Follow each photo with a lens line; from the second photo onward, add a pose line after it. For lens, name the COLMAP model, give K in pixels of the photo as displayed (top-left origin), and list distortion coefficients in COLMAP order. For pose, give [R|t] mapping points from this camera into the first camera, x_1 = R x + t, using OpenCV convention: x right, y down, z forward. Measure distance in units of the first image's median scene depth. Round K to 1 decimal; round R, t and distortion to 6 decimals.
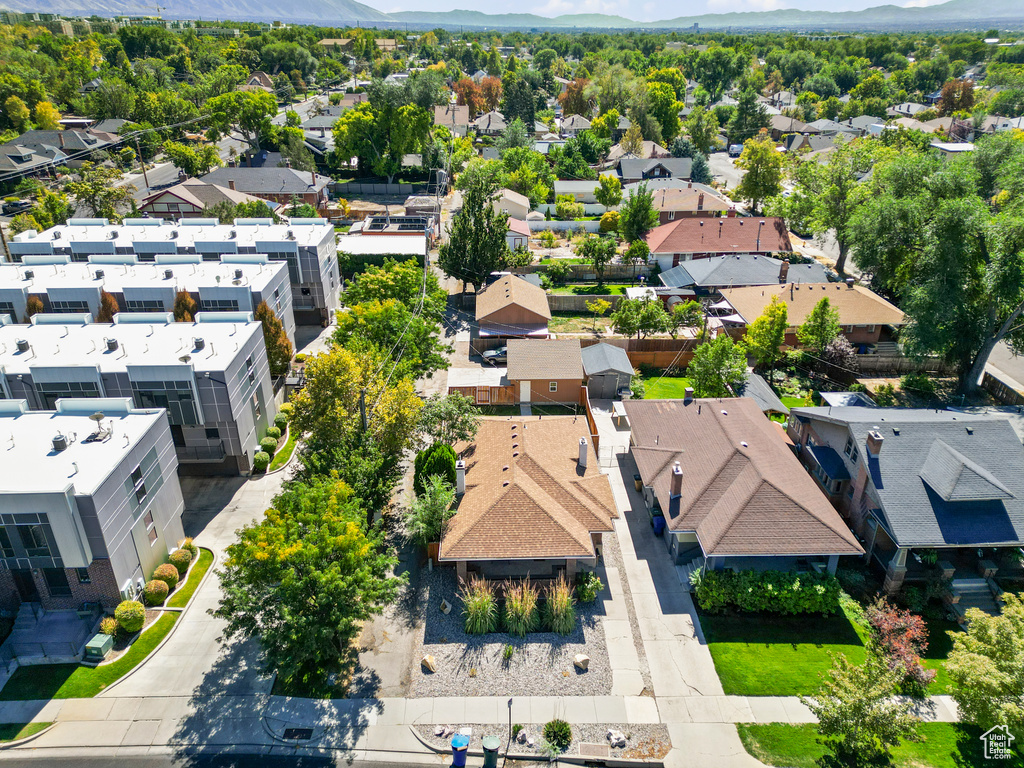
lens RADIAL K [[716.8, 0, 513.1], [0, 716.8, 381.8], [0, 0, 1]] dist [0.071046, -0.061118]
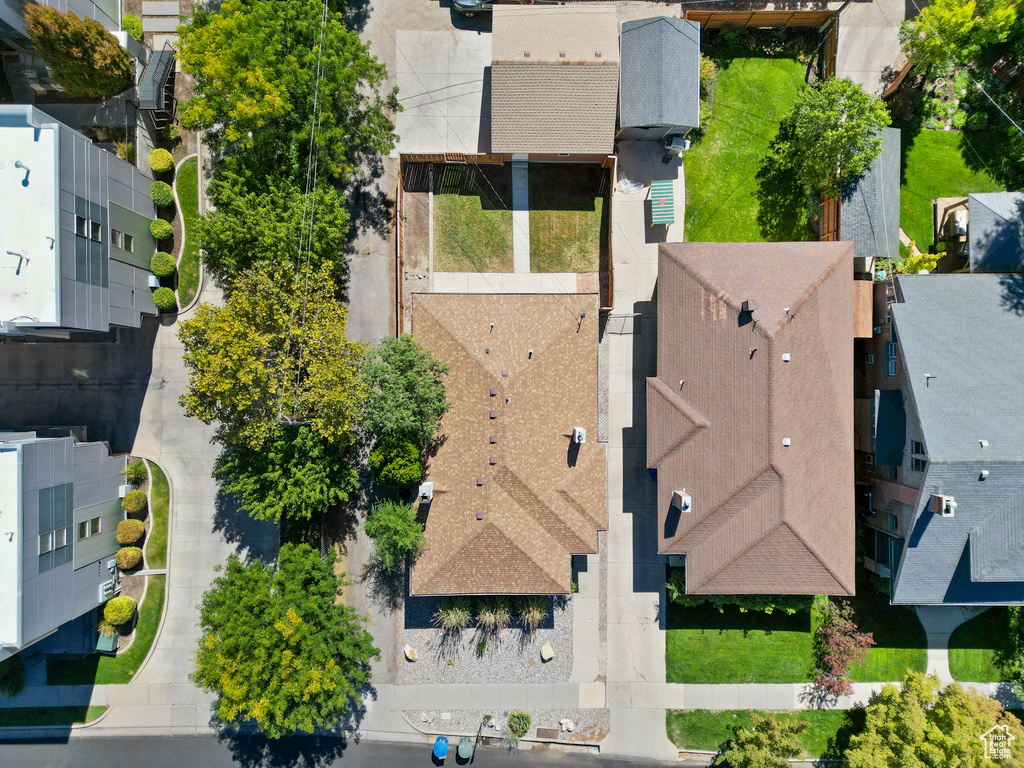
lens RADIAL K [[716.8, 0, 513.1], [0, 716.8, 381.8], [0, 0, 1]] dist [0.071046, -0.061118]
pose [[0.999514, 0.031052, 0.002897, 0.022911], [-0.016145, 0.435714, 0.899940, -0.729096], [0.026683, -0.899549, 0.436003, 0.806874]]
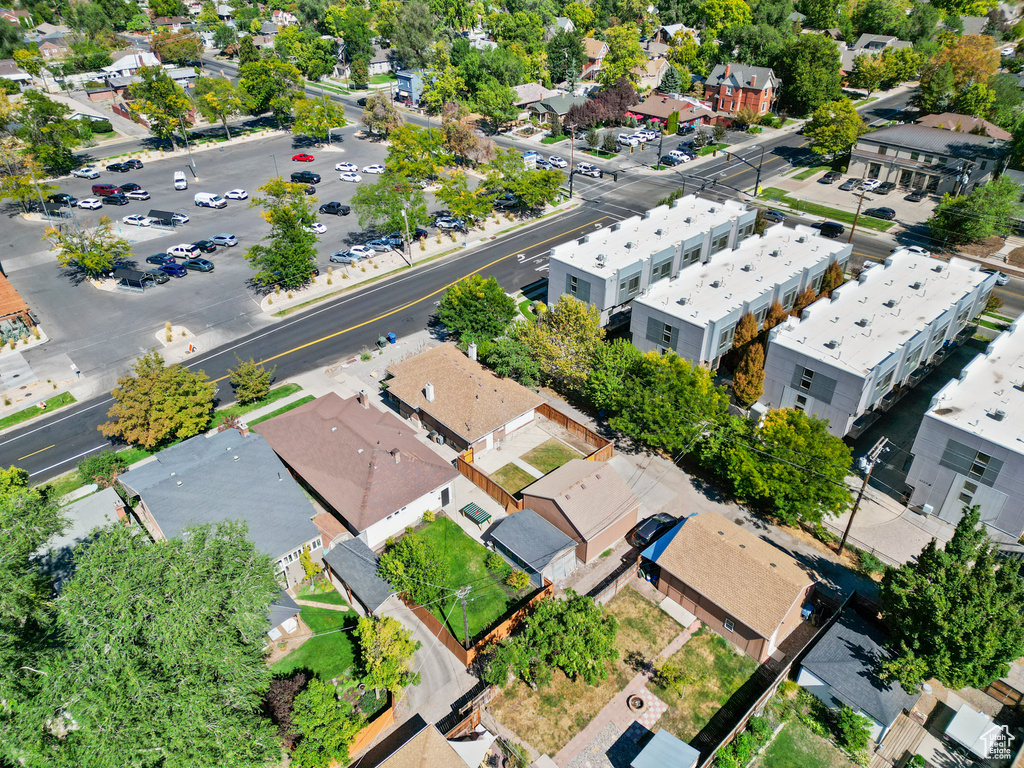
lens RADIAL K [[716.8, 0, 513.1], [0, 716.8, 381.8], [0, 0, 1]] dist [0.071046, -0.061118]
pose [[-0.755148, 0.362215, -0.546398, 0.879687], [-0.278321, 0.577499, 0.767485, -1.252662], [0.593539, 0.731639, -0.335285, 1.806291]]
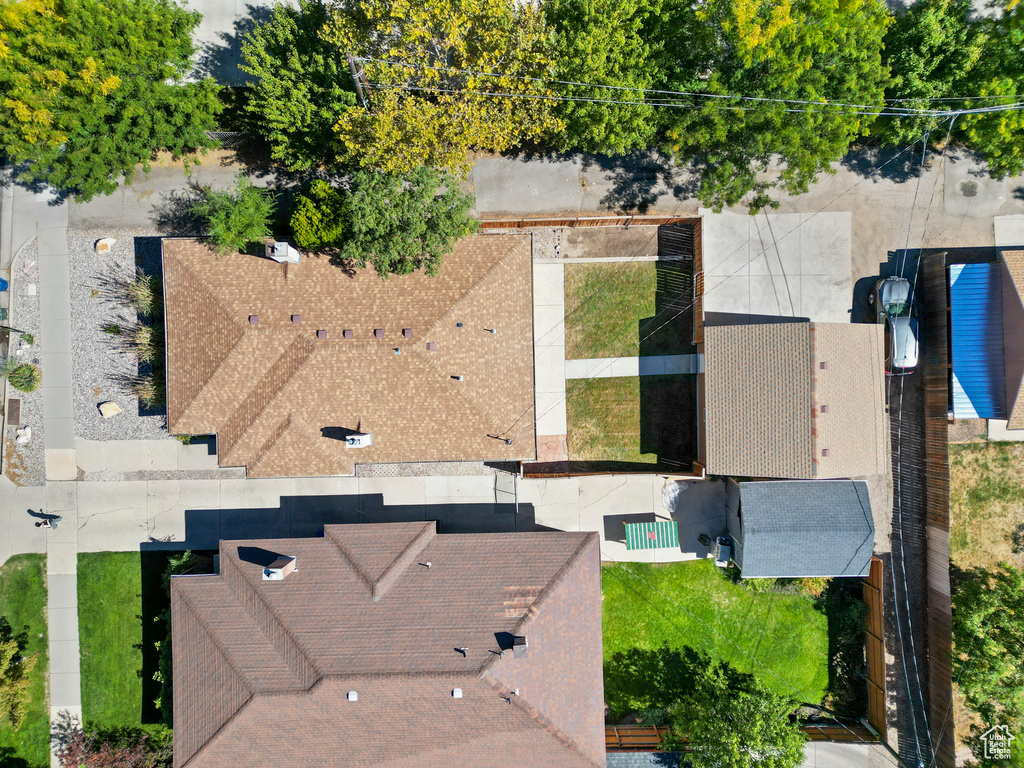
lens RADIAL K [[716.8, 0, 513.1], [0, 716.8, 381.8], [0, 0, 1]] dist [0.071046, -0.061118]
pose [[-0.009545, 0.999951, -0.002560, 0.051537], [-0.433833, -0.001835, 0.900991, -0.620963], [0.900943, 0.009710, 0.433829, 0.964669]]
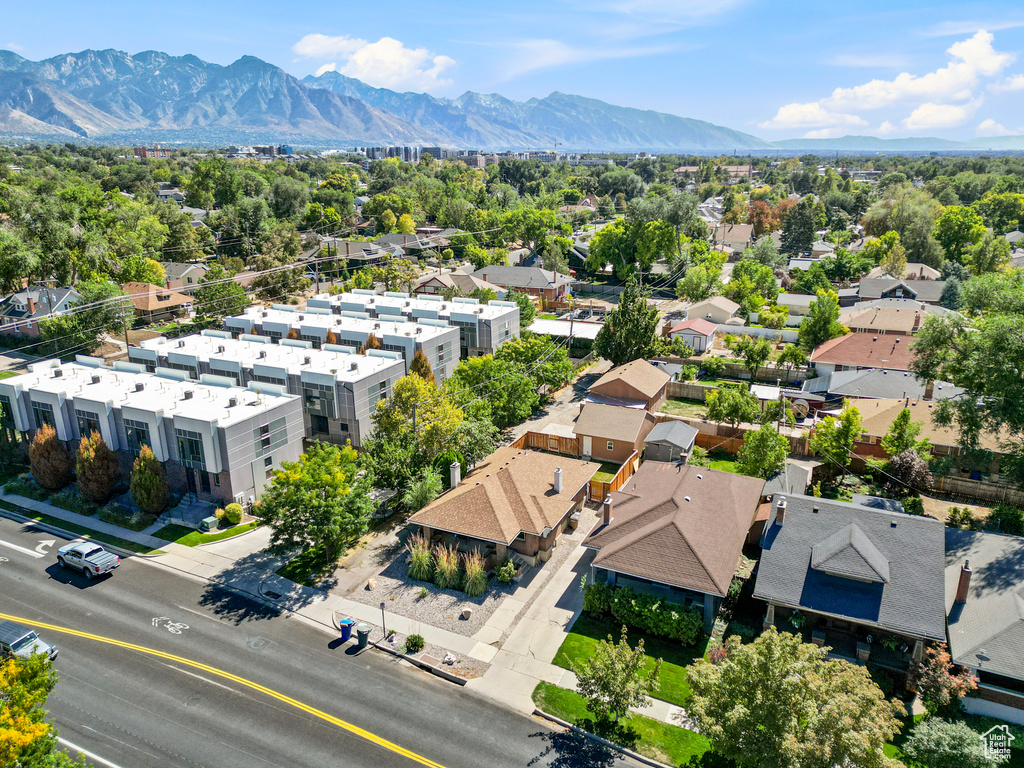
lens RADIAL K [[716.8, 0, 513.1], [0, 716.8, 381.8], [0, 0, 1]] dist [0.071046, -0.061118]
pose [[0.891479, 0.126266, -0.435111, 0.625603], [-0.190426, 0.975856, -0.106969, 0.091939], [0.411099, 0.178217, 0.894000, -0.193494]]
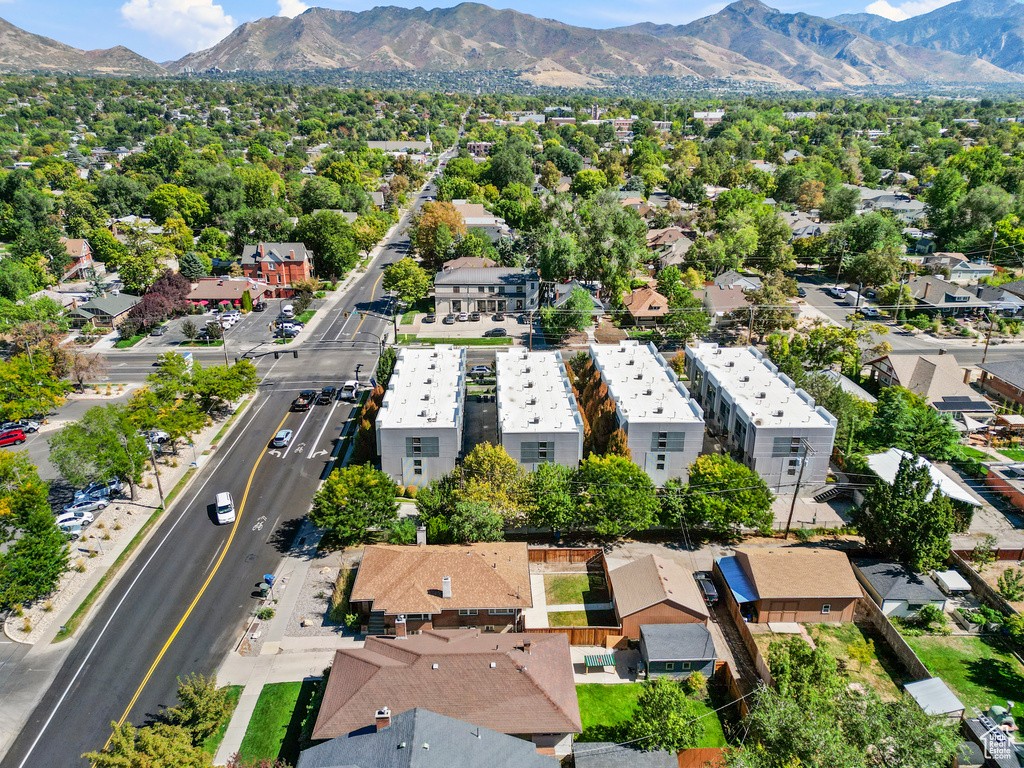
lens RADIAL K [[716.8, 0, 513.1], [0, 716.8, 381.8], [0, 0, 1]] dist [0.071046, -0.061118]
pose [[0.002239, 0.353545, -0.935415, 1.401204], [-0.439689, 0.840492, 0.316616, -0.809398], [0.898147, 0.410583, 0.157332, 0.846729]]
